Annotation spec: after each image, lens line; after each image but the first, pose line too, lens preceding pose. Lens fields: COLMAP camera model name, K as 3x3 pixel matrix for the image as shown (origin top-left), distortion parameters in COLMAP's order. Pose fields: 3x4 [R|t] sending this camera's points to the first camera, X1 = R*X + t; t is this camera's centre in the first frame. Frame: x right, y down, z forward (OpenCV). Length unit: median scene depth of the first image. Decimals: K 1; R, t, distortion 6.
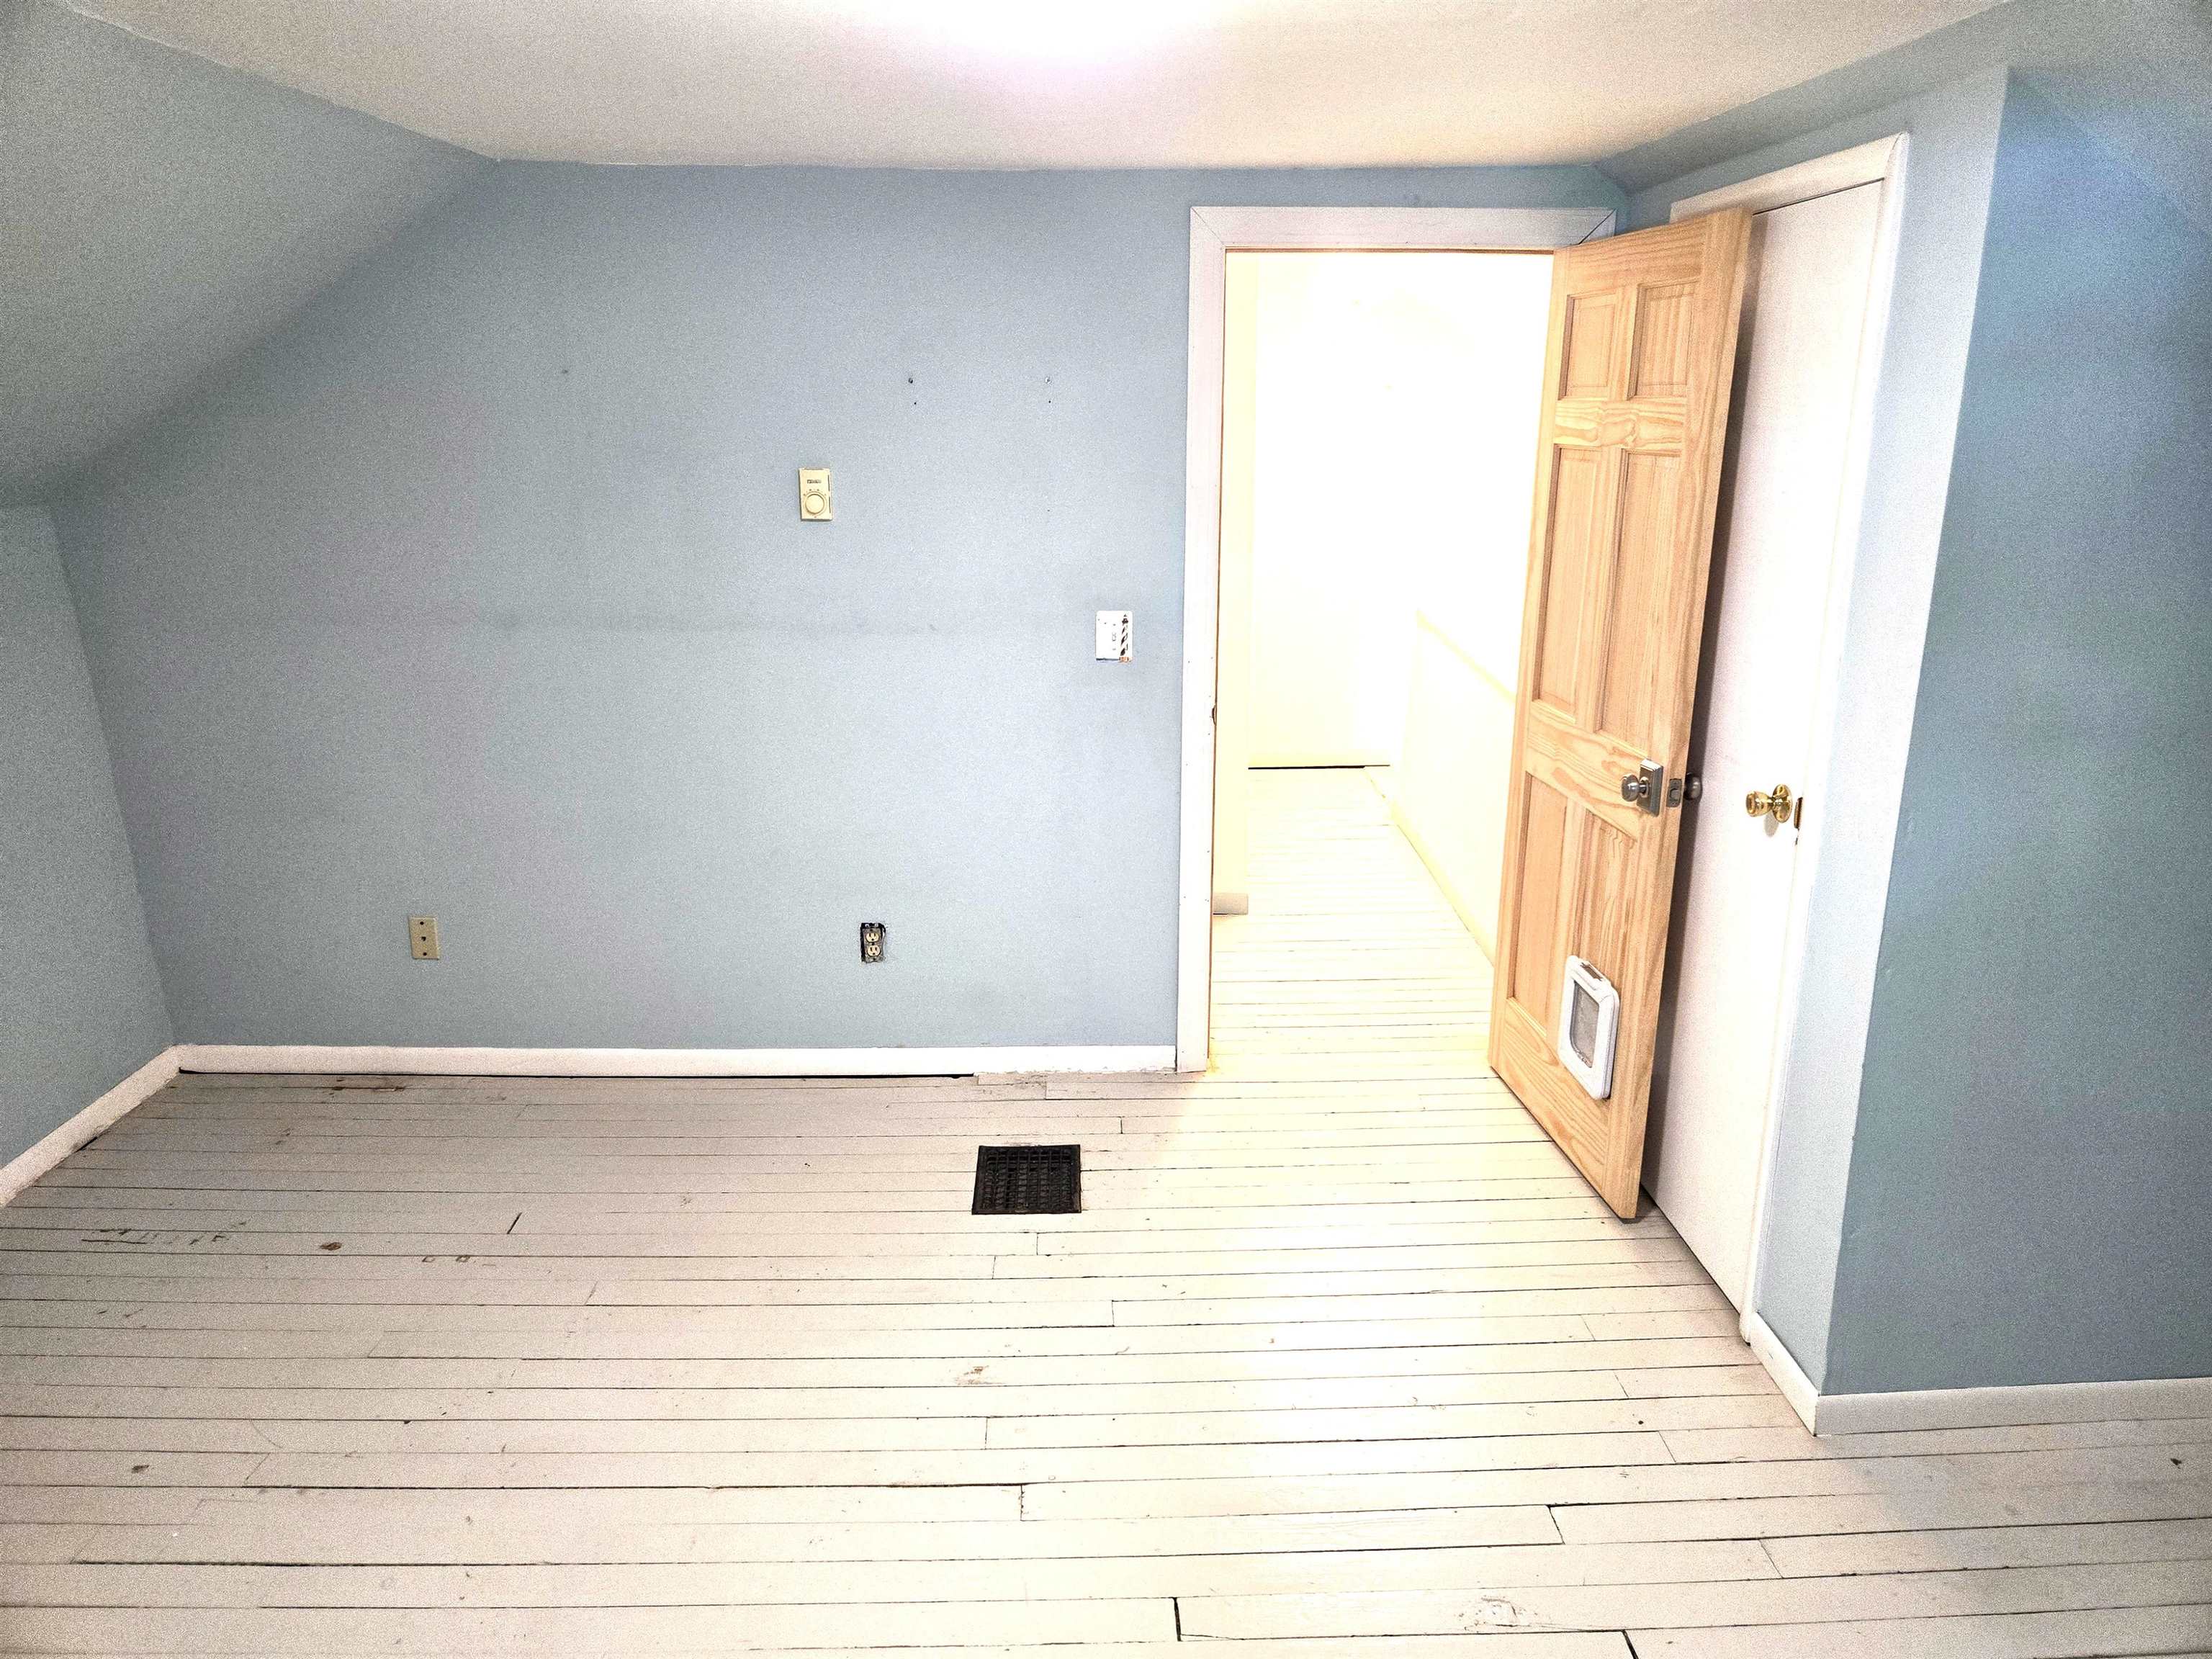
lens RADIAL K [[1485.9, 0, 1104.1], [0, 1485.9, 800.3], [0, 0, 1]] dist [0.048787, -0.032273]
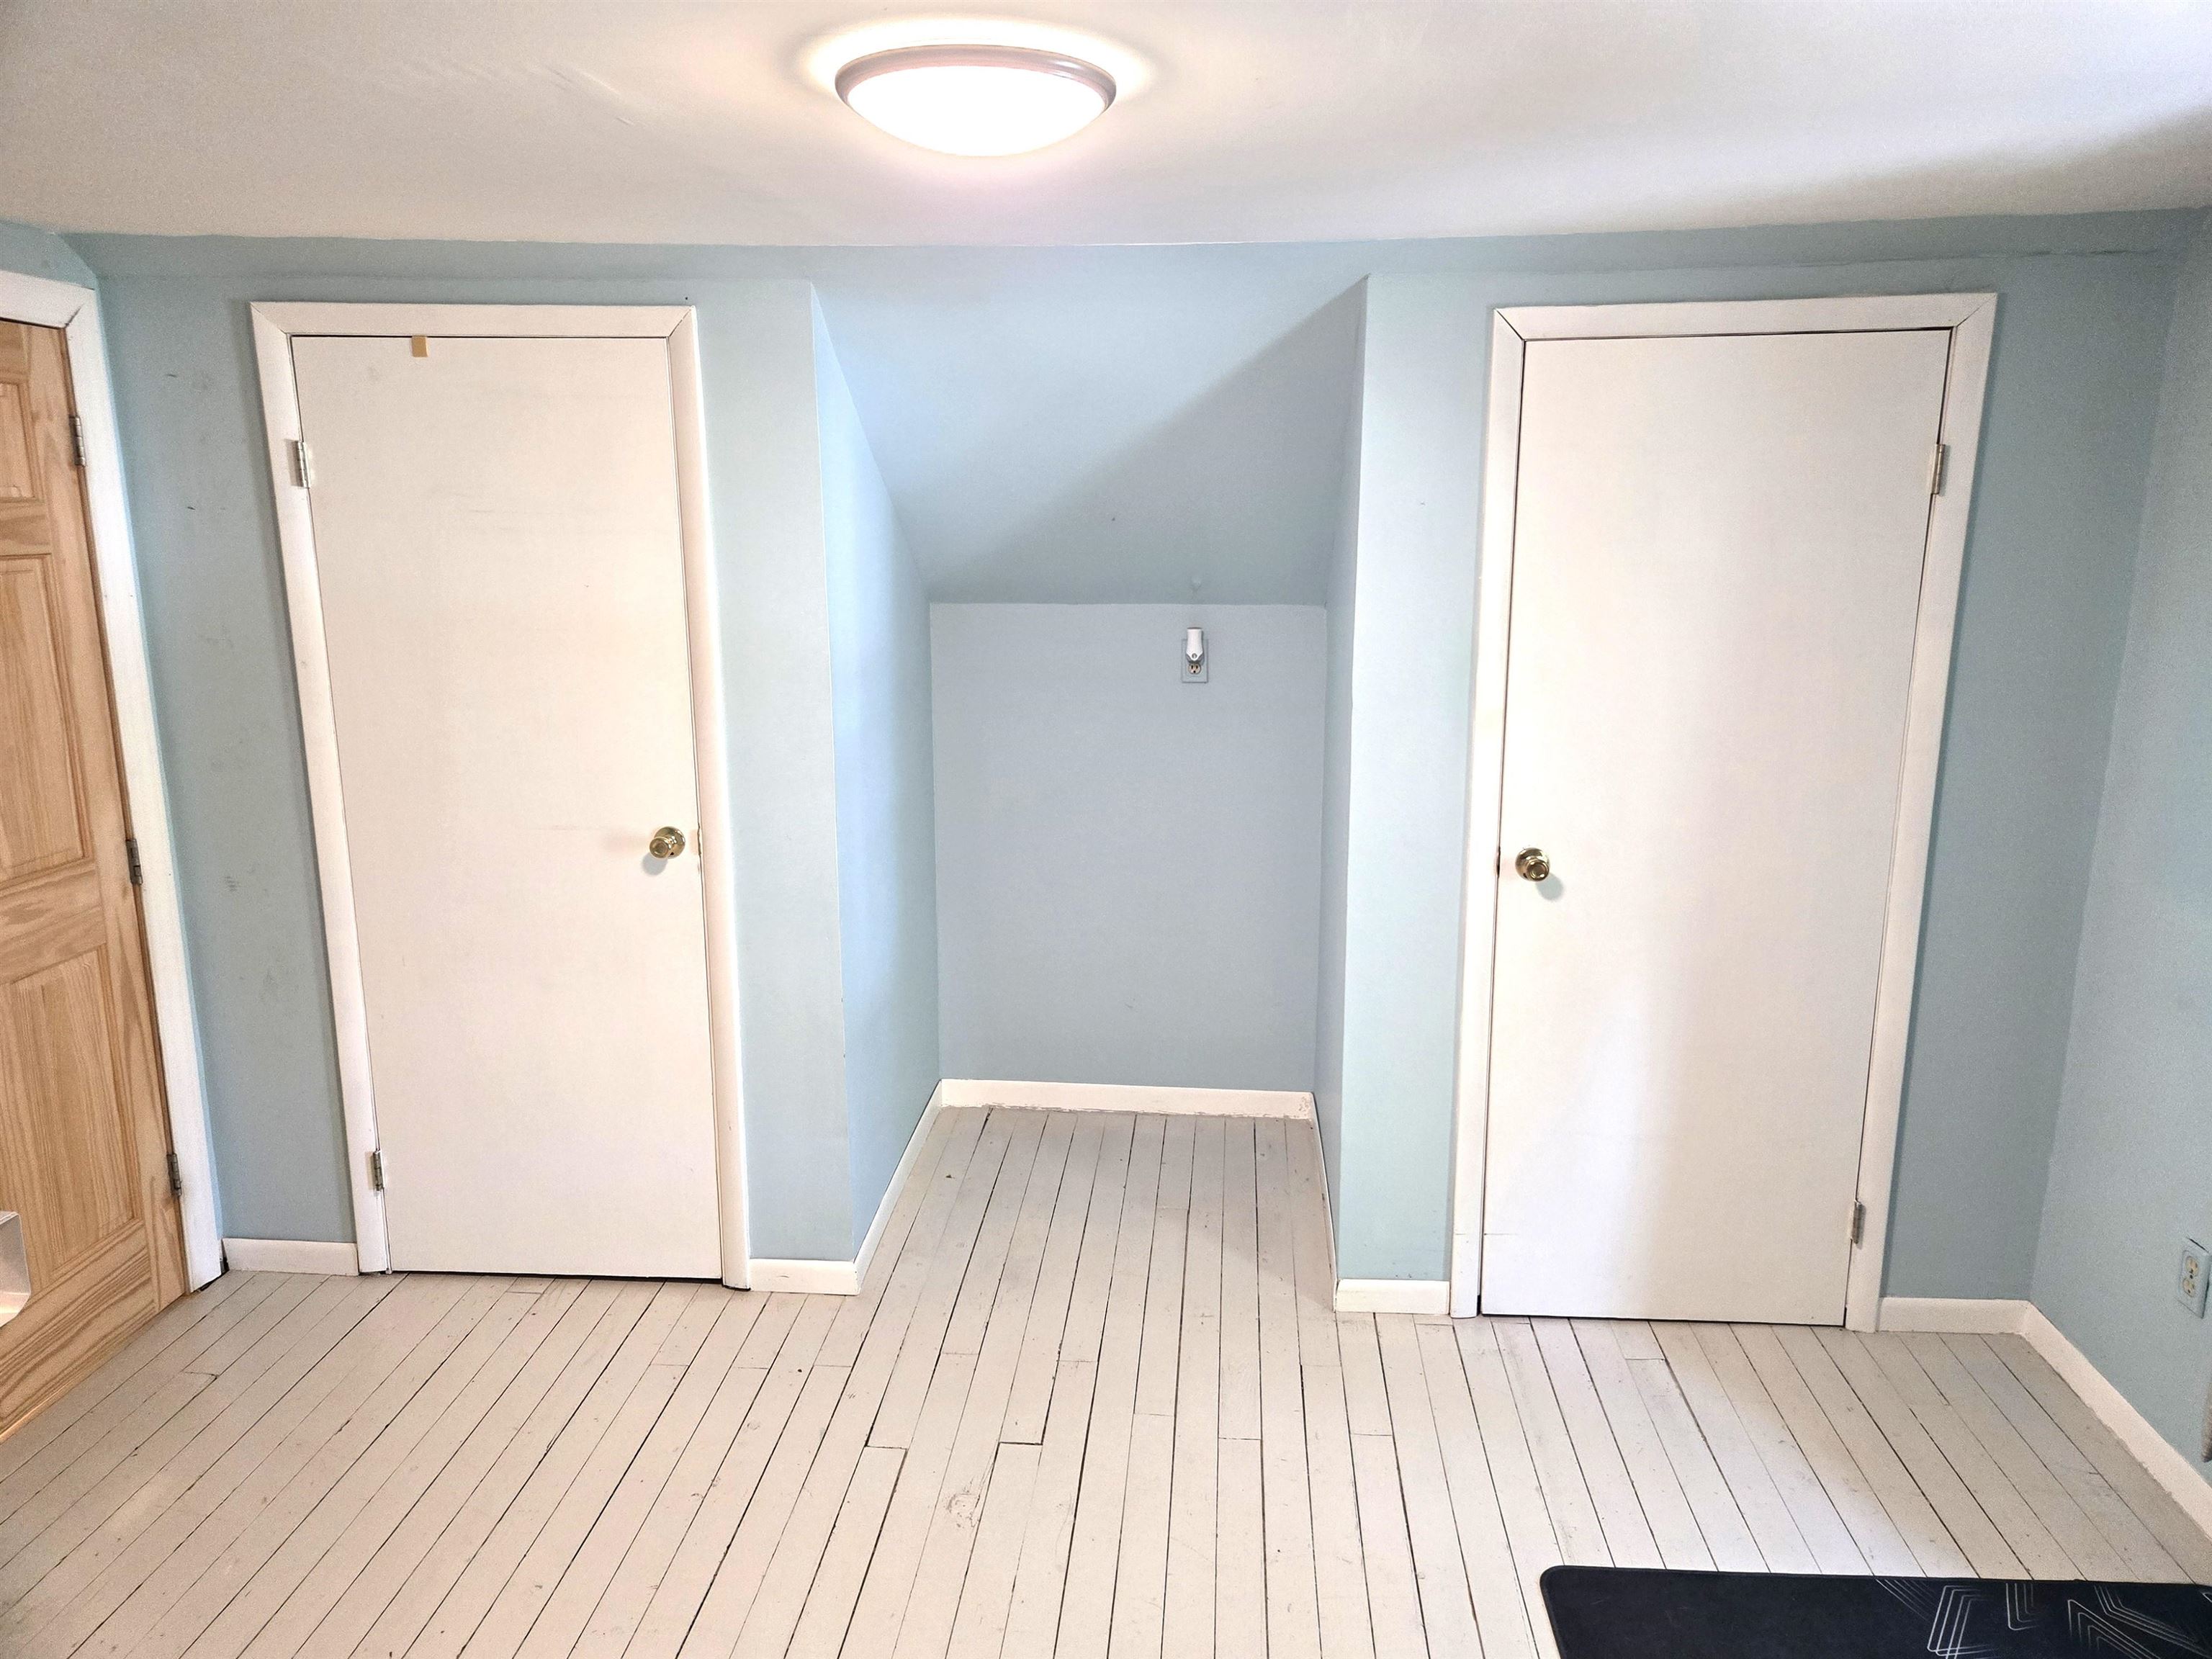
lens RADIAL K [[1485.9, 0, 1104.1], [0, 1485.9, 800.3], [0, 0, 1]] dist [0.048787, -0.032273]
pose [[0.114325, -0.220573, 0.968647, -0.669991], [0.280553, 0.942520, 0.181511, -0.154034], [-0.953006, 0.251005, 0.169636, 0.485398]]
